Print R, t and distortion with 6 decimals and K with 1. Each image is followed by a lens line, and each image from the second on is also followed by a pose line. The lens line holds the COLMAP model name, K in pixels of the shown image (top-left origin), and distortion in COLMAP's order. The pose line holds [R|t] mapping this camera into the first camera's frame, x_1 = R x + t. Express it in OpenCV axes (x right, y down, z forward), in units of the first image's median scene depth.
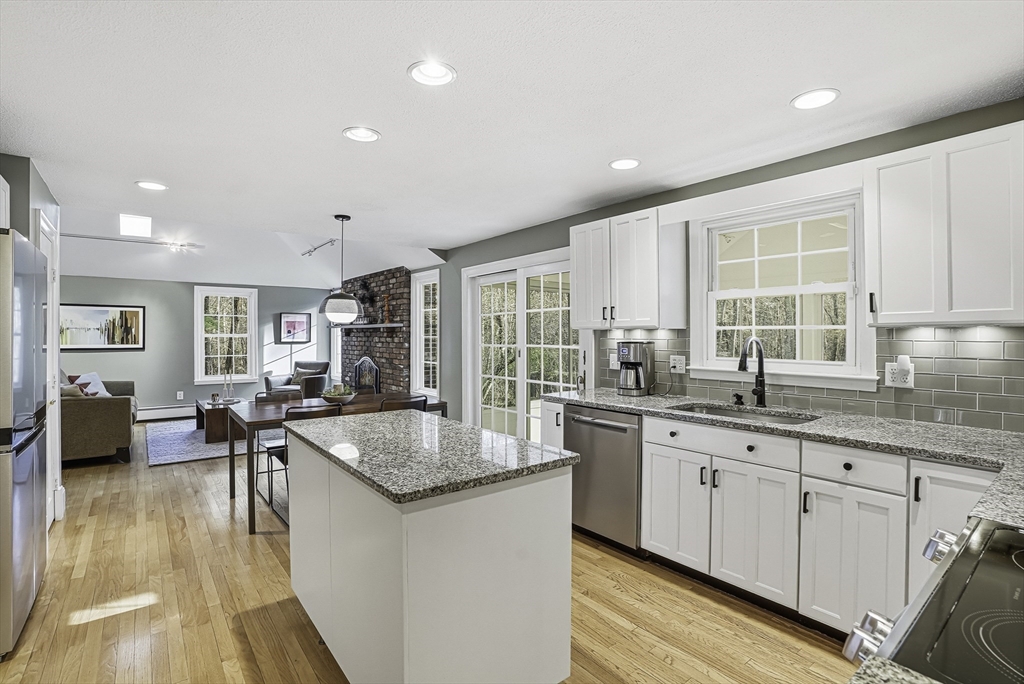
lens RADIAL K [[487.2, 0, 509.1], [0, 487.2, 337.3], [0, 0, 1]] dist [-0.091504, 0.046310]
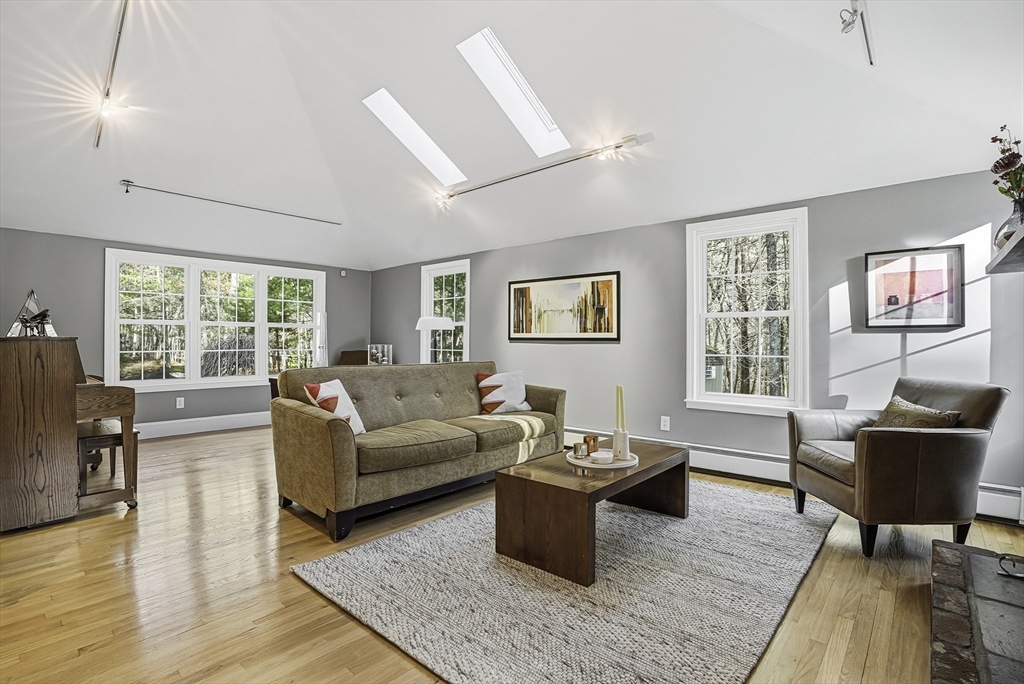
lens RADIAL K [[492.8, 0, 512.0], [0, 492.8, 342.0], [0, 0, 1]] dist [-0.092554, 0.068926]
pose [[0.186025, 0.001984, -0.982543, -0.188660], [-0.005301, 0.999985, 0.001016, 0.032008], [0.982531, 0.005019, 0.186033, 0.856908]]
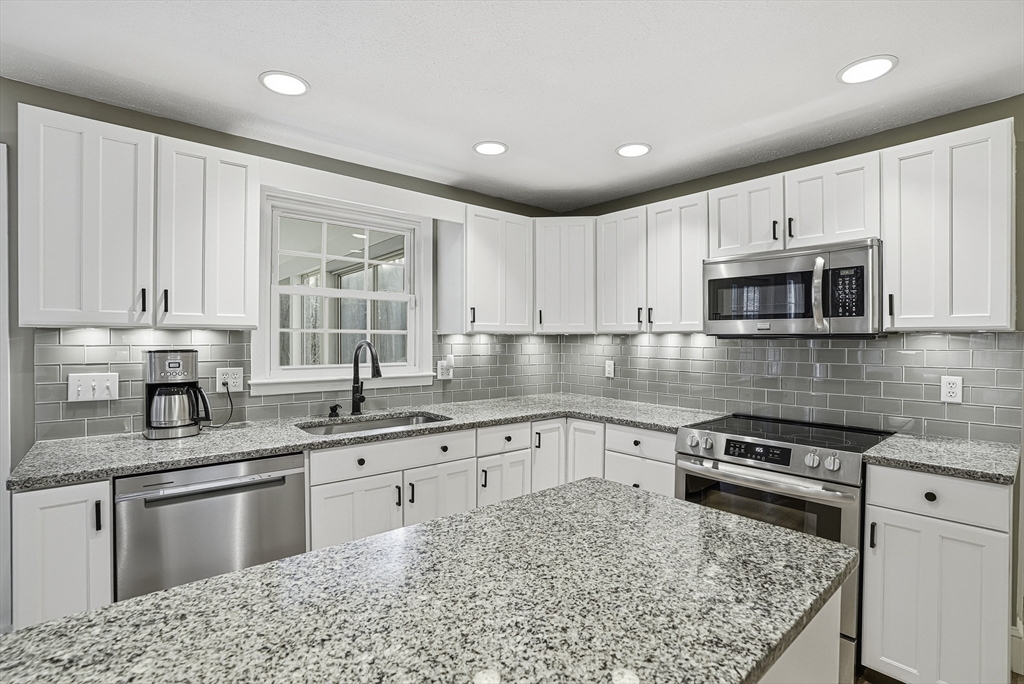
lens RADIAL K [[476.7, 0, 512.0], [0, 476.7, 342.0], [0, 0, 1]] dist [-0.069070, 0.026598]
pose [[-0.048532, -0.002875, 0.998818, -0.188370], [0.000792, 0.999995, 0.002917, -0.000739], [-0.998821, 0.000933, -0.048529, 0.320473]]
